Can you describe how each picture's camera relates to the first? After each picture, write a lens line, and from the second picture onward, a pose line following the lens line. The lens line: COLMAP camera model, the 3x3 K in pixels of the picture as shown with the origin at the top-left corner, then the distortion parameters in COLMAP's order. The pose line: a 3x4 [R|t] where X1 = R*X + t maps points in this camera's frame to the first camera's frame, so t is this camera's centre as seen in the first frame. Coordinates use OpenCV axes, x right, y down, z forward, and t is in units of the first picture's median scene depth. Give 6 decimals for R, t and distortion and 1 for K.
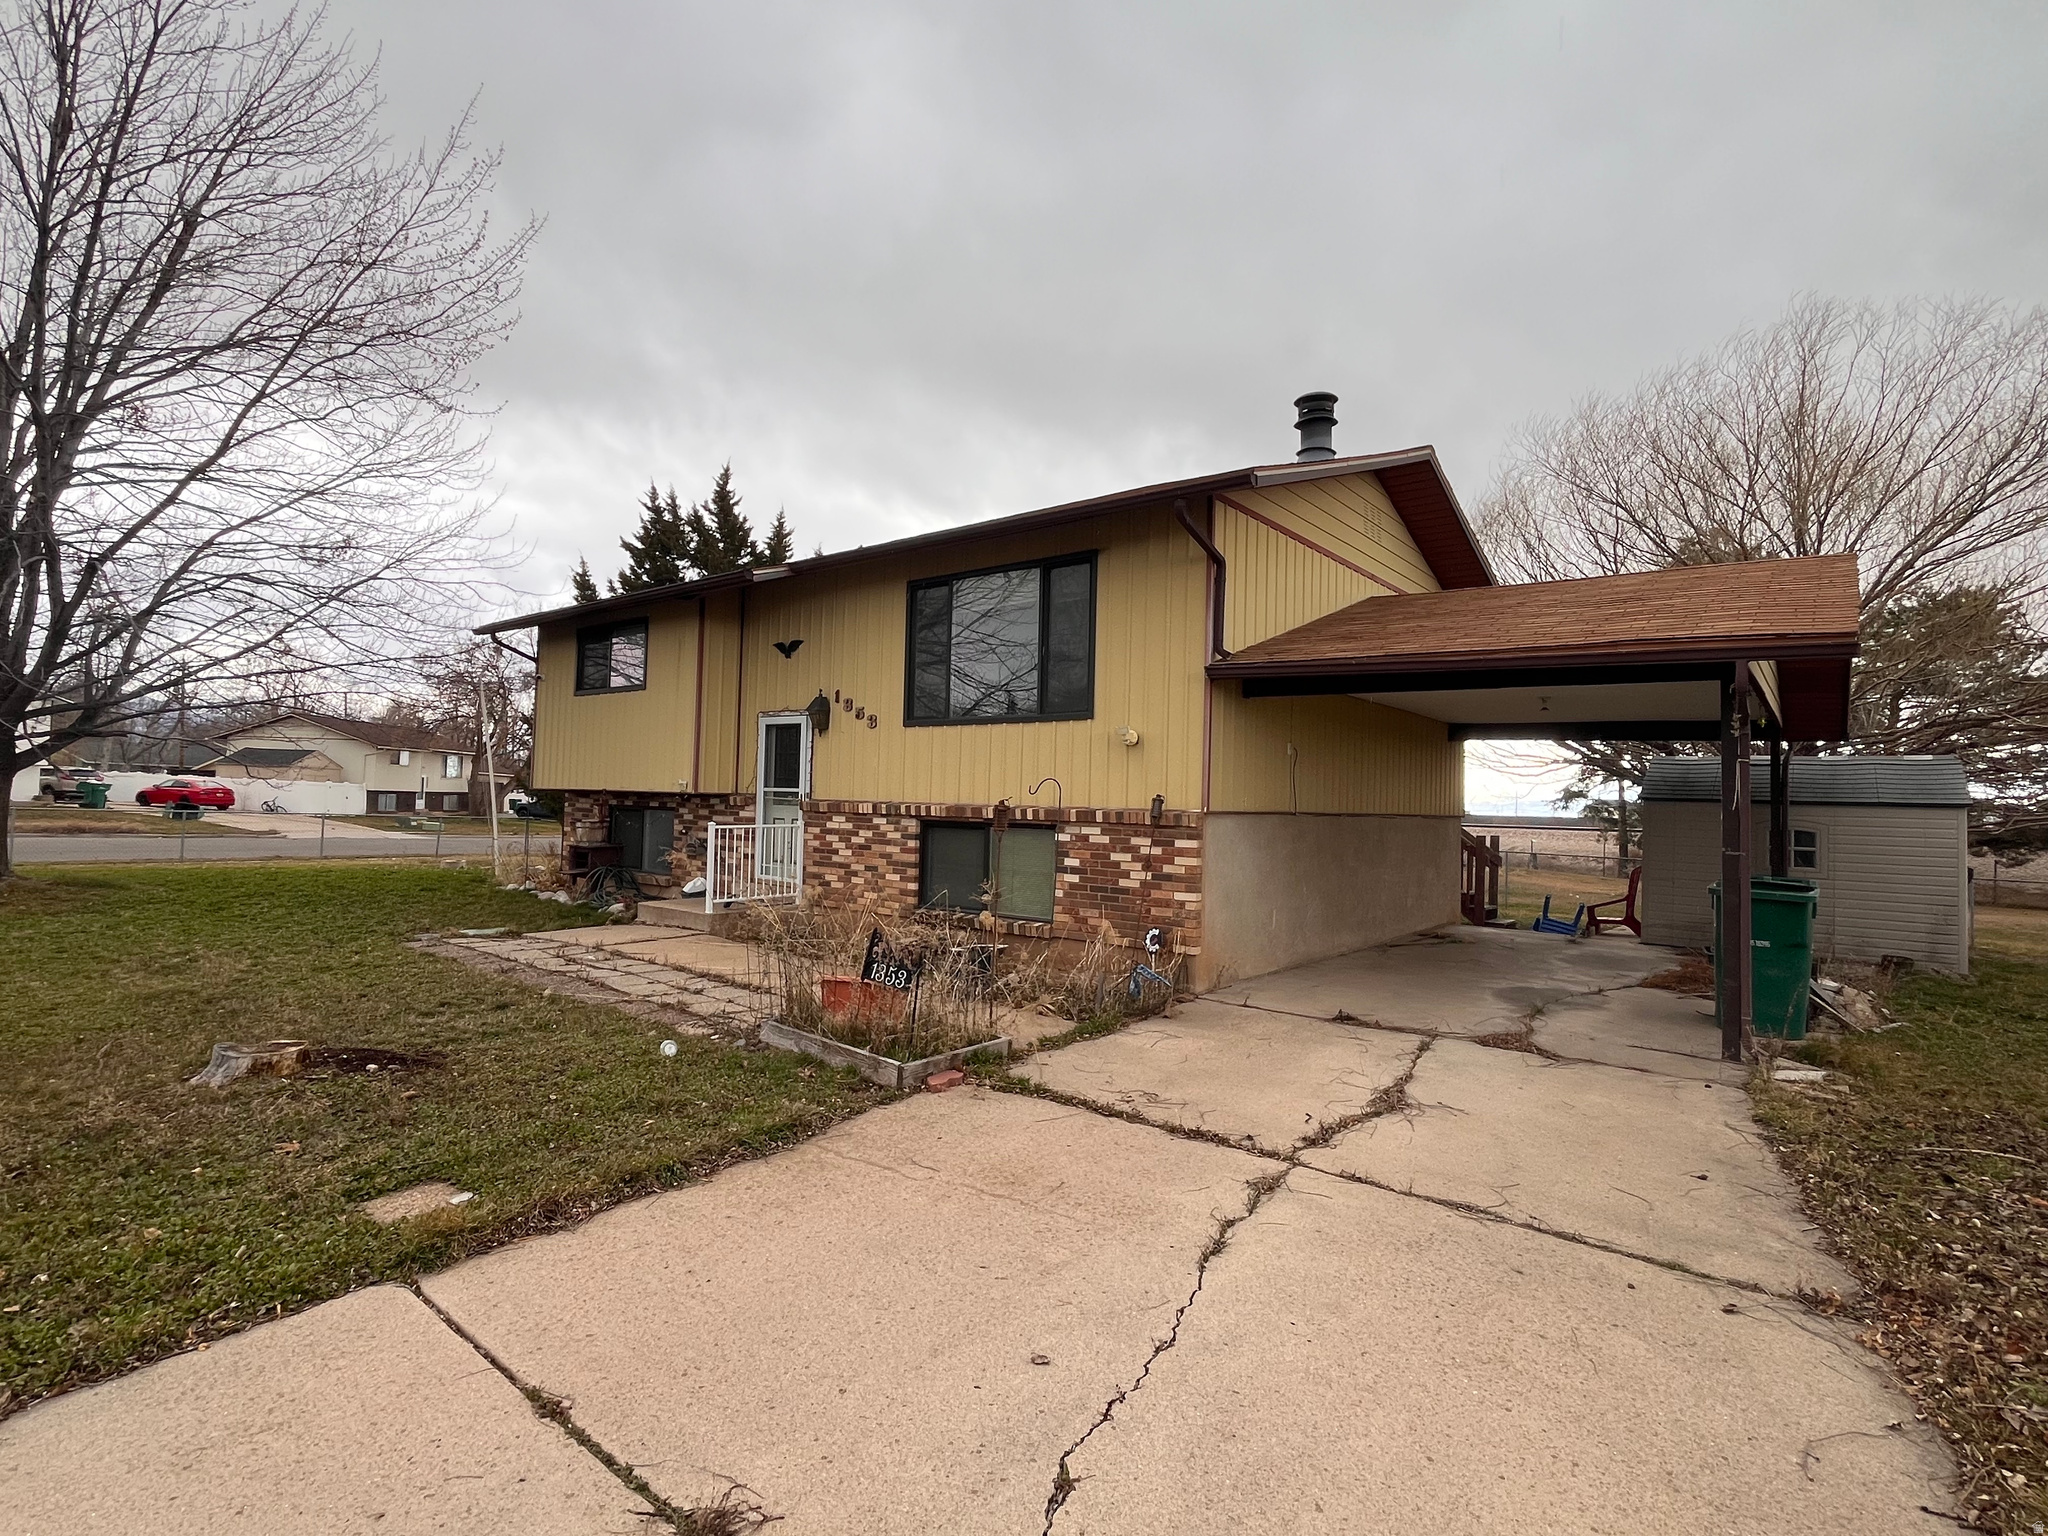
lens RADIAL K [[978.6, 0, 1022.4], [0, 978.6, 764.1], [0, 0, 1]] dist [-0.000433, -0.000006]
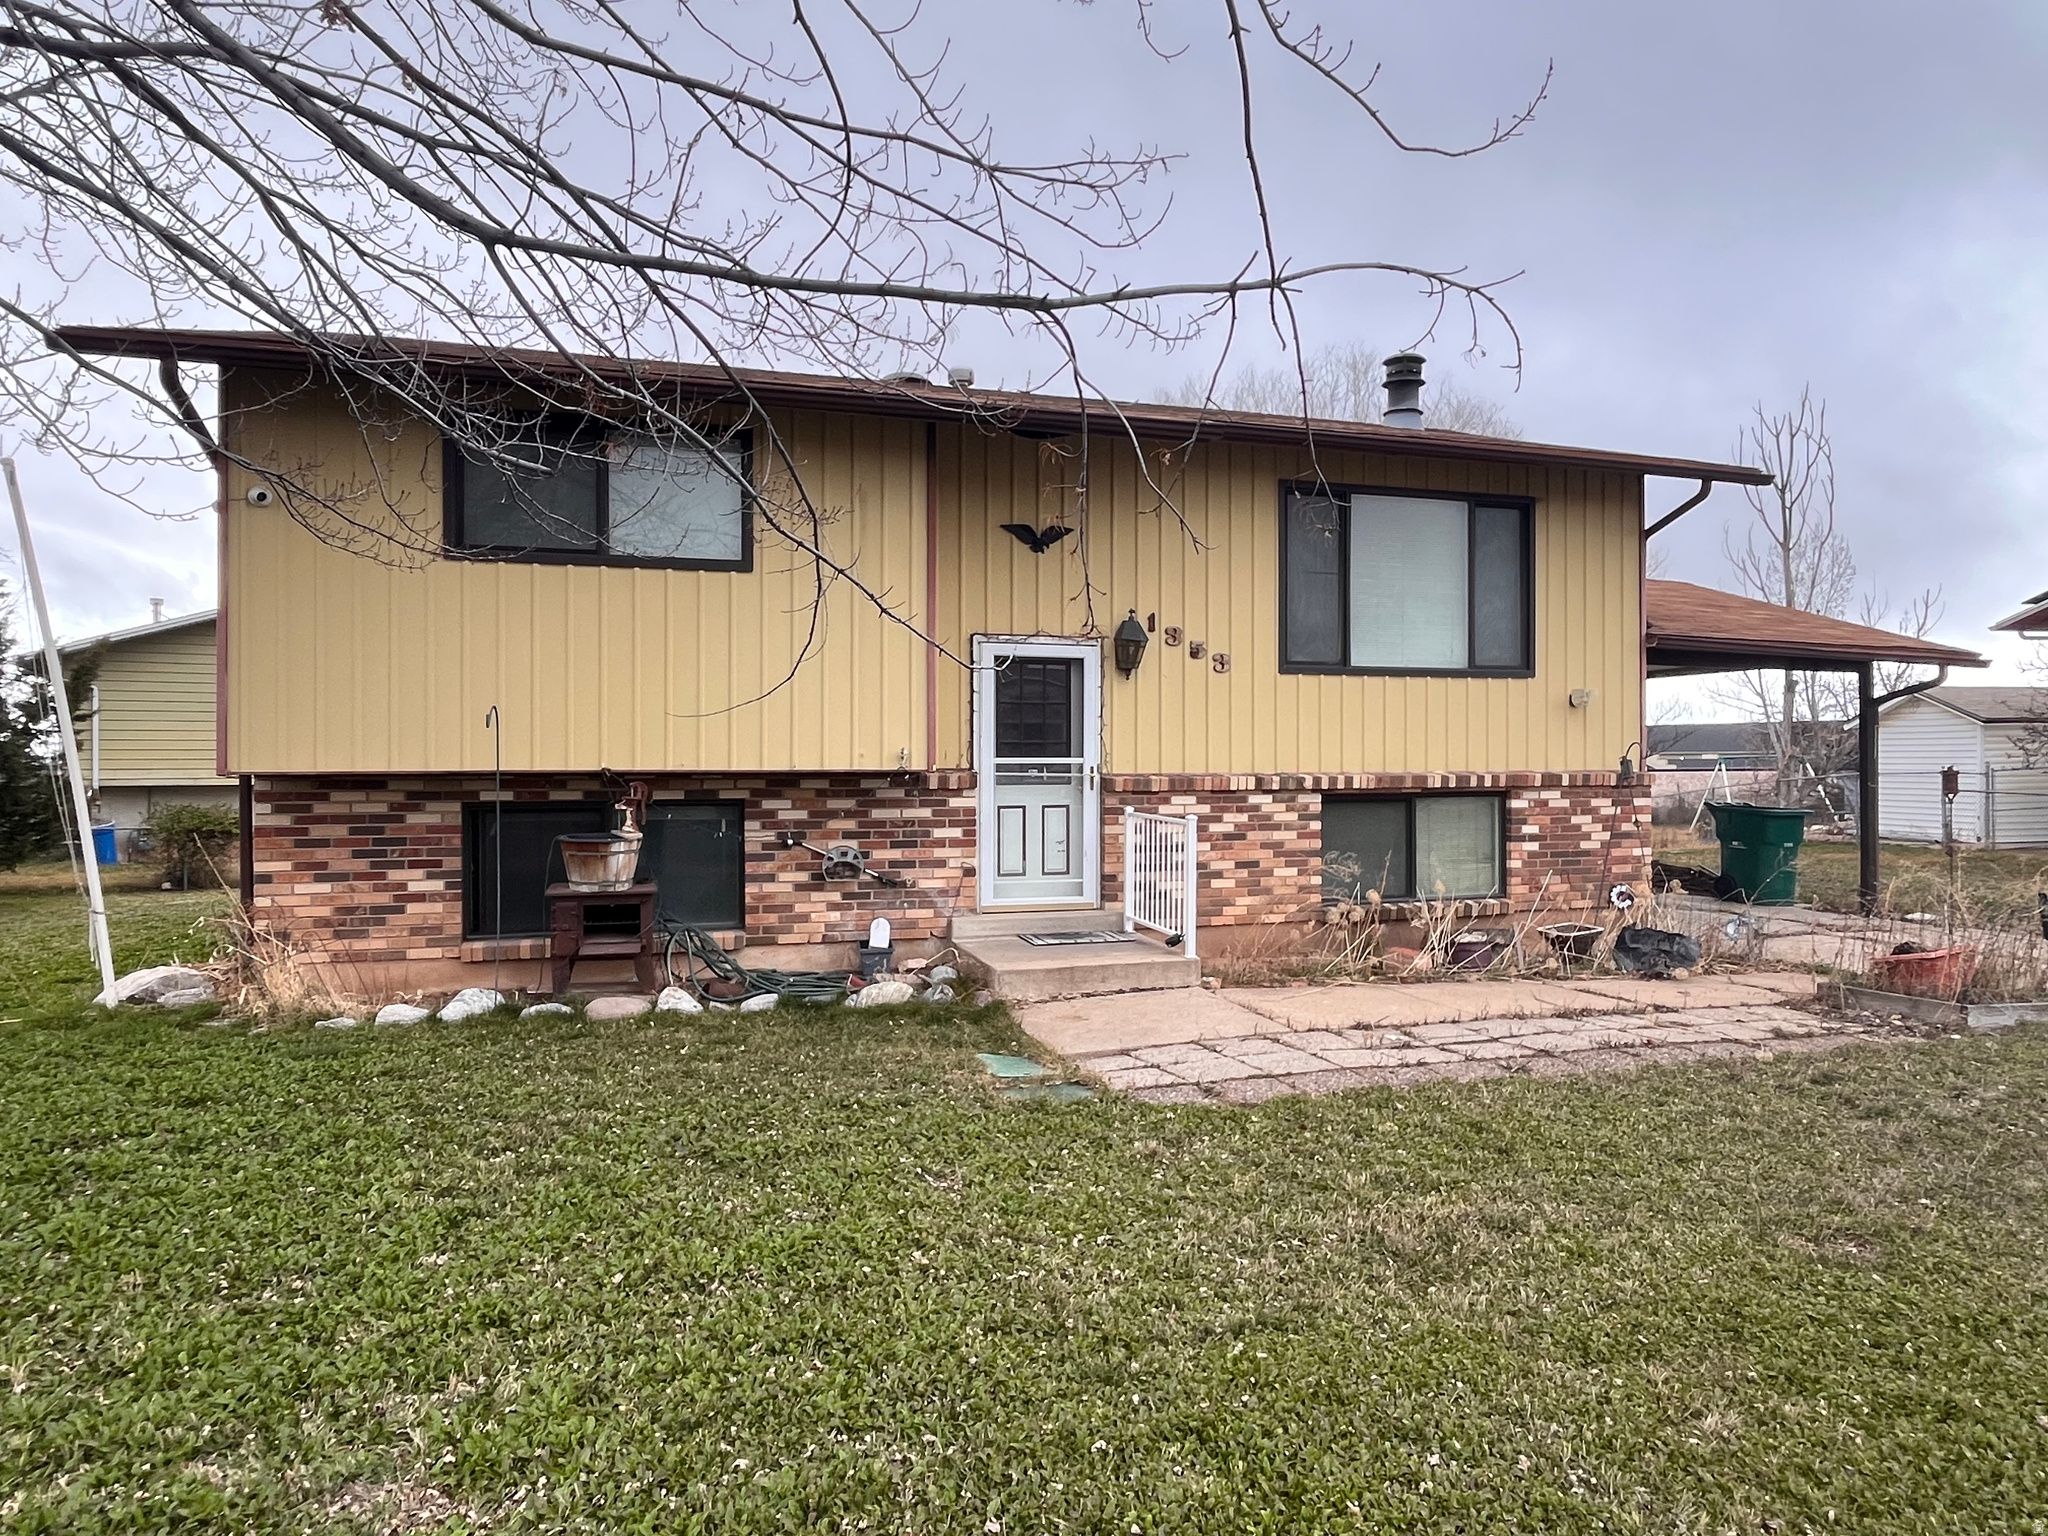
lens RADIAL K [[1179.9, 0, 1022.7], [0, 1179.9, 768.2], [0, 0, 1]] dist [0.007147, 0.001007]
pose [[0.564277, -0.028481, 0.825094, -1.004492], [-0.011734, 0.999027, 0.042509, -0.001634], [-0.825502, -0.033668, 0.563394, 0.656556]]
